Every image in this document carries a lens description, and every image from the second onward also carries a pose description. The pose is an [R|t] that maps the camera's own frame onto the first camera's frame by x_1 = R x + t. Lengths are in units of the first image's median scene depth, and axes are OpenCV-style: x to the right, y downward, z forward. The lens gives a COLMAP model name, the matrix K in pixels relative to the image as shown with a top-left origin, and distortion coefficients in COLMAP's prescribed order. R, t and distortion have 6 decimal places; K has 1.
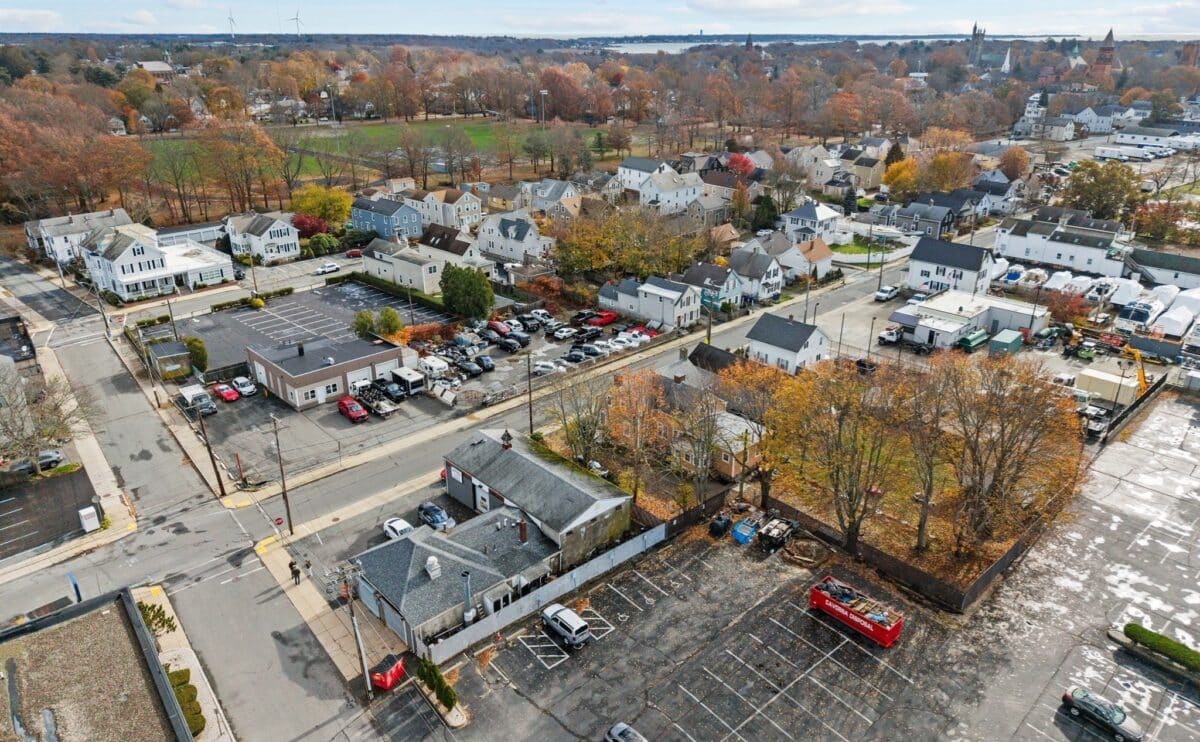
lens RADIAL K [[802.4, 0, 603.4], [0, 802.4, 372.7], [0, 0, 1]] dist [0.030759, -0.034718]
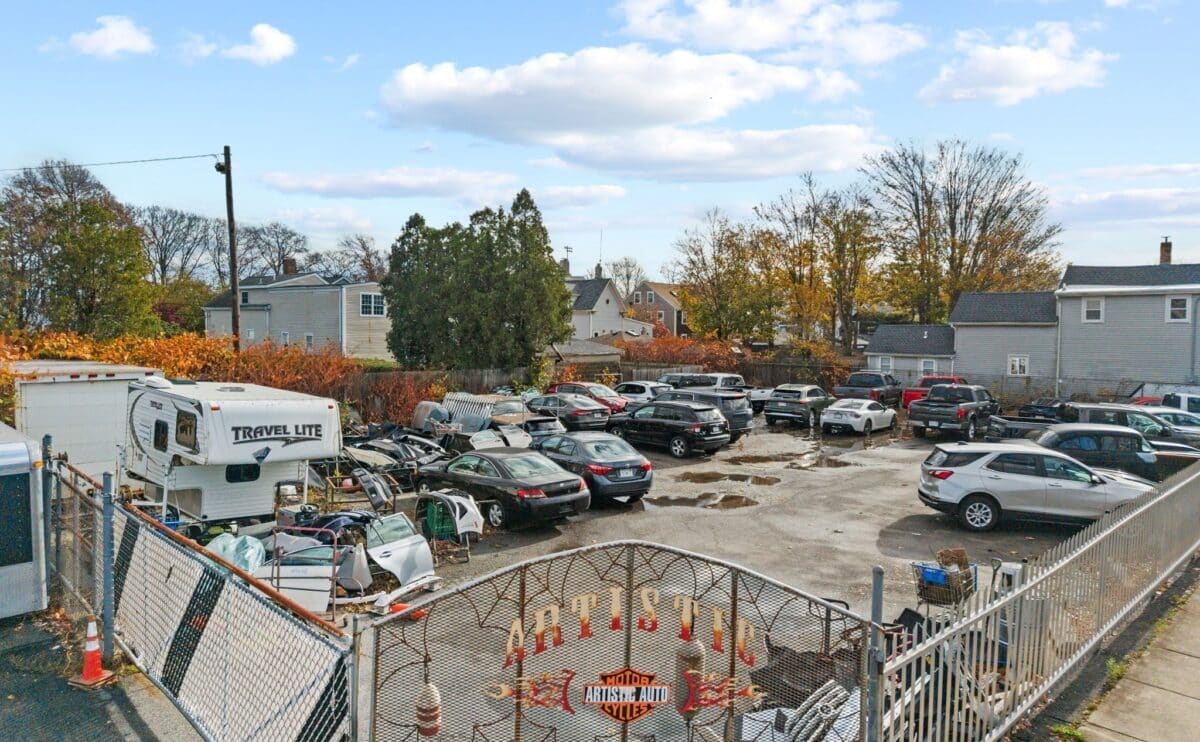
lens RADIAL K [[803.5, 0, 606.9], [0, 803.5, 371.5], [0, 0, 1]] dist [0.034853, -0.042244]
pose [[0.999461, 0.011946, 0.030562, -0.145777], [-0.000877, 0.940763, -0.339065, 0.024624], [-0.032802, 0.338855, 0.940266, 0.819141]]
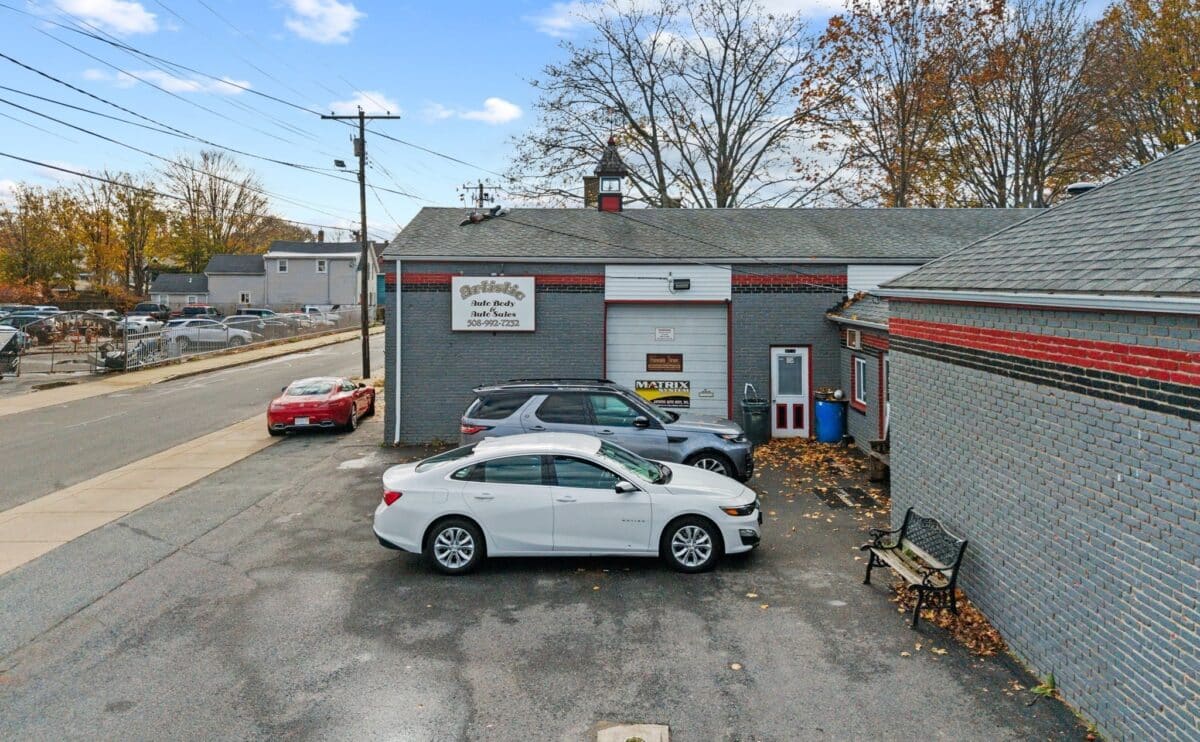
lens RADIAL K [[828.8, 0, 612.4], [0, 828.8, 273.0], [0, 0, 1]] dist [0.004009, -0.002743]
pose [[0.677500, 0.019347, 0.735268, -0.225517], [0.277119, 0.919274, -0.279535, 0.133573], [-0.681322, 0.393142, 0.617447, 0.569469]]
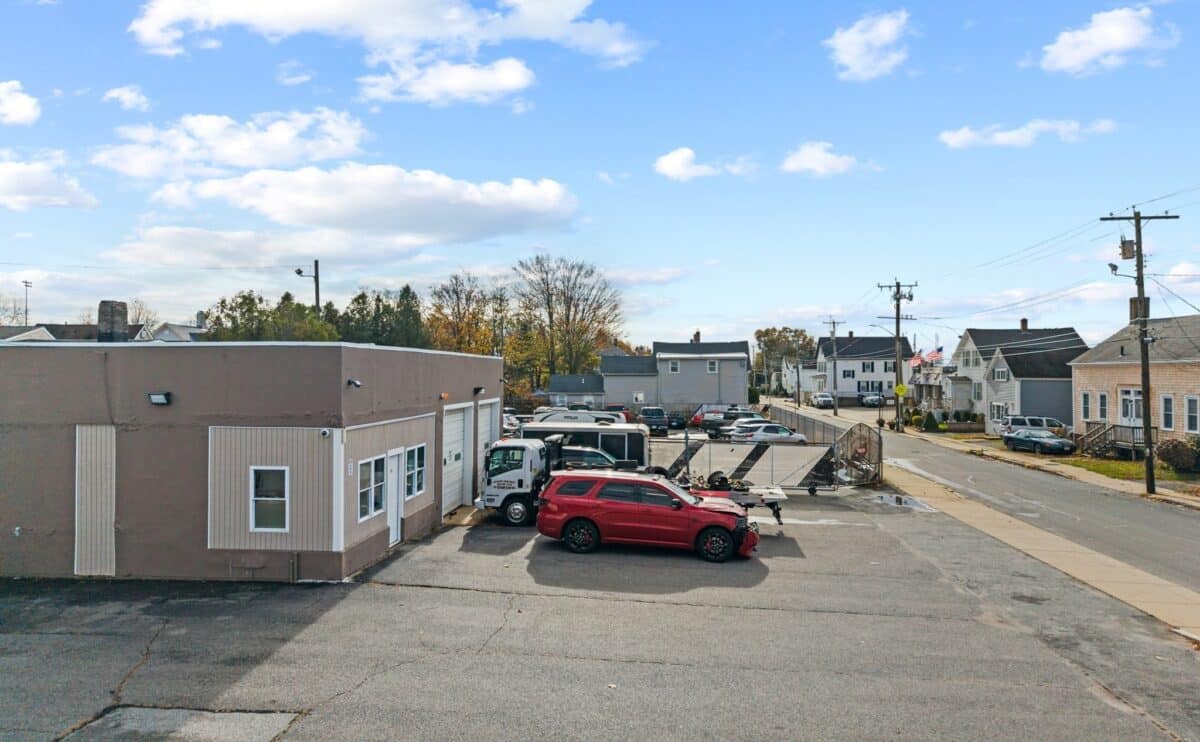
lens RADIAL K [[802.4, 0, 603.4], [0, 802.4, 372.7], [0, 0, 1]] dist [0.030759, -0.034718]
pose [[0.743817, 0.006395, 0.668352, -0.383126], [0.256767, 0.920490, -0.294566, 0.059115], [-0.617095, 0.390714, 0.683034, 0.732826]]
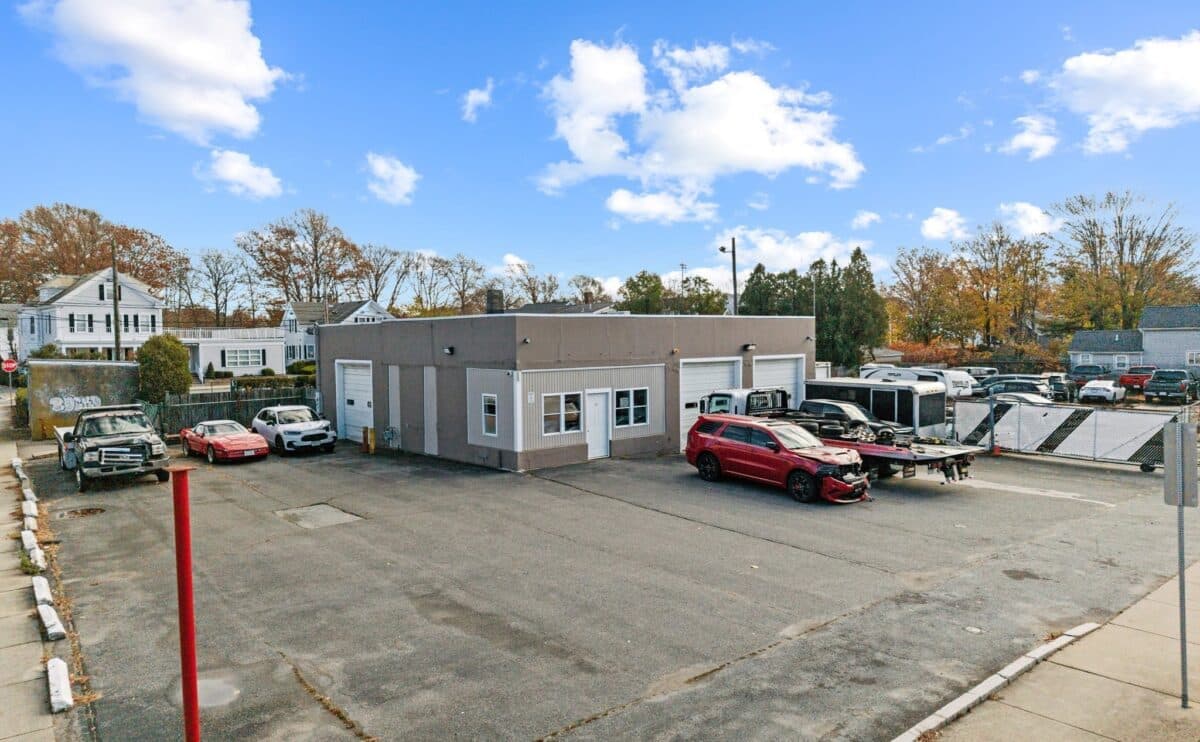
lens RADIAL K [[799.1, 0, 596.5], [0, 799.1, 370.6], [0, 0, 1]] dist [0.048384, -0.067298]
pose [[0.998929, -0.006461, -0.045822, -0.297724], [-0.010115, 0.935773, -0.352459, 0.086916], [0.045157, 0.352545, 0.934705, 0.669633]]
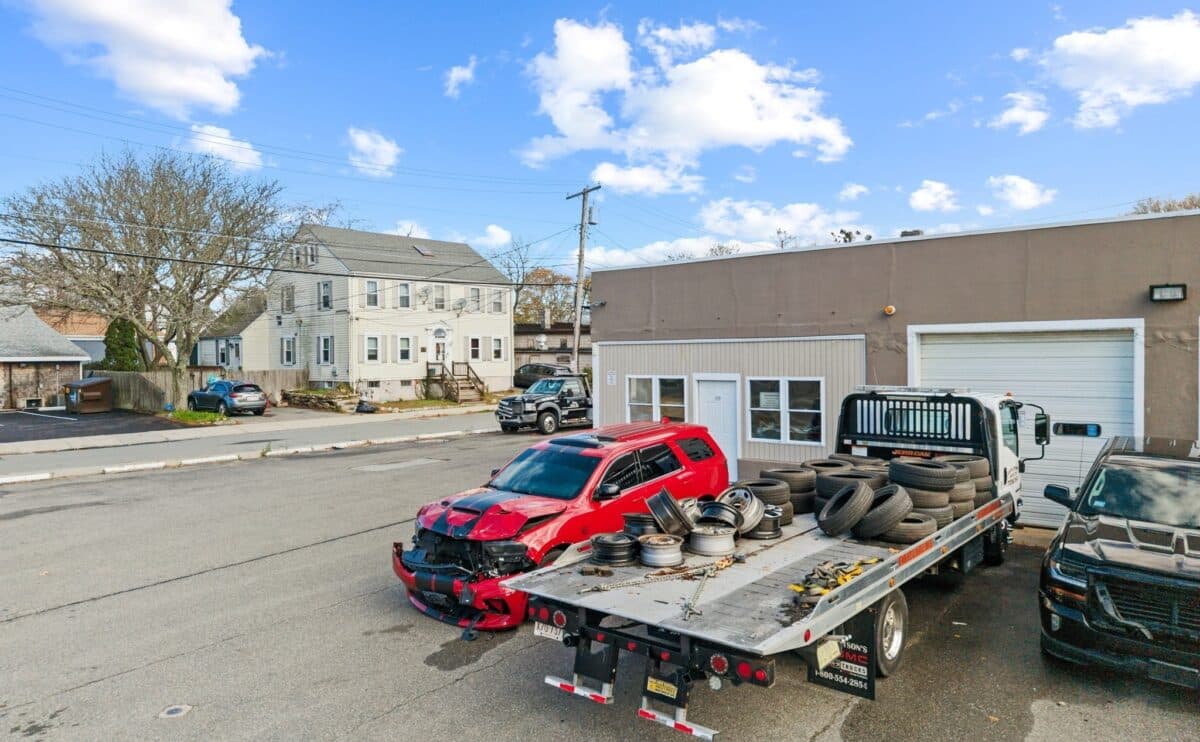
lens RADIAL K [[797.2, 0, 600.0], [0, 797.2, 371.0], [0, 0, 1]] dist [0.005526, 0.001662]
pose [[0.155045, 0.024365, -0.987607, -0.174905], [-0.377264, 0.925390, -0.036397, 0.027558], [0.913035, 0.378232, 0.152669, 0.833592]]
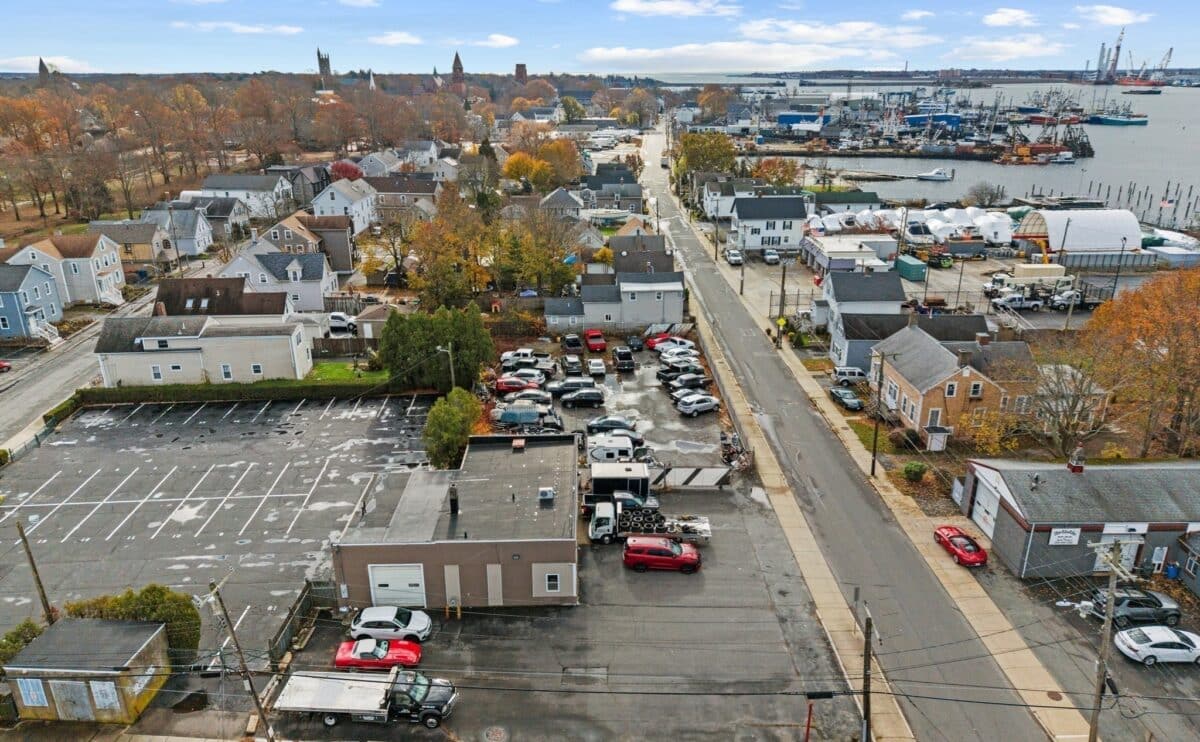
lens RADIAL K [[806.2, 0, 614.1], [0, 806.2, 359.2], [0, 0, 1]] dist [0.031320, -0.002293]
pose [[0.659122, -0.246391, 0.710528, -0.587661], [0.282917, 0.956638, 0.069287, -0.108372], [-0.696790, 0.155352, 0.700250, 0.526731]]
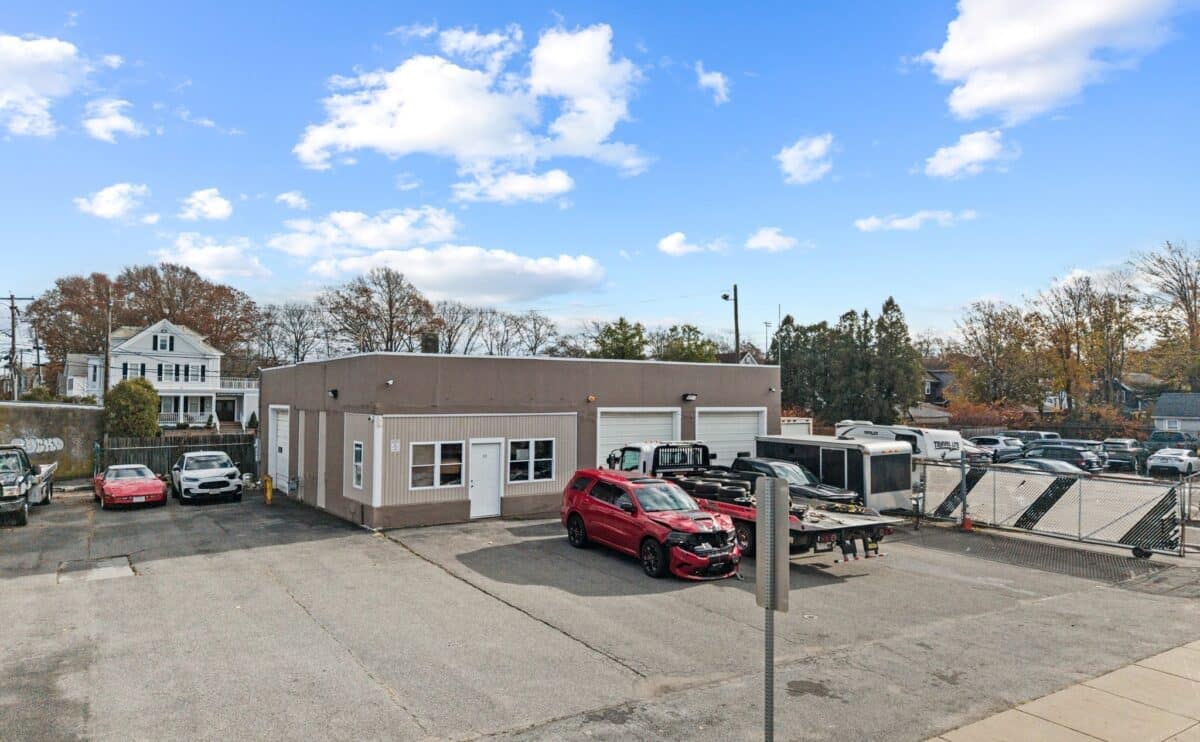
lens RADIAL K [[803.4, 0, 596.5], [0, 803.4, 373.4], [0, 0, 1]] dist [0.029577, -0.033109]
pose [[0.985370, 0.002410, -0.170410, -0.247966], [-0.073670, 0.907679, -0.413149, 0.079402], [0.153682, 0.419659, 0.894577, 0.696928]]
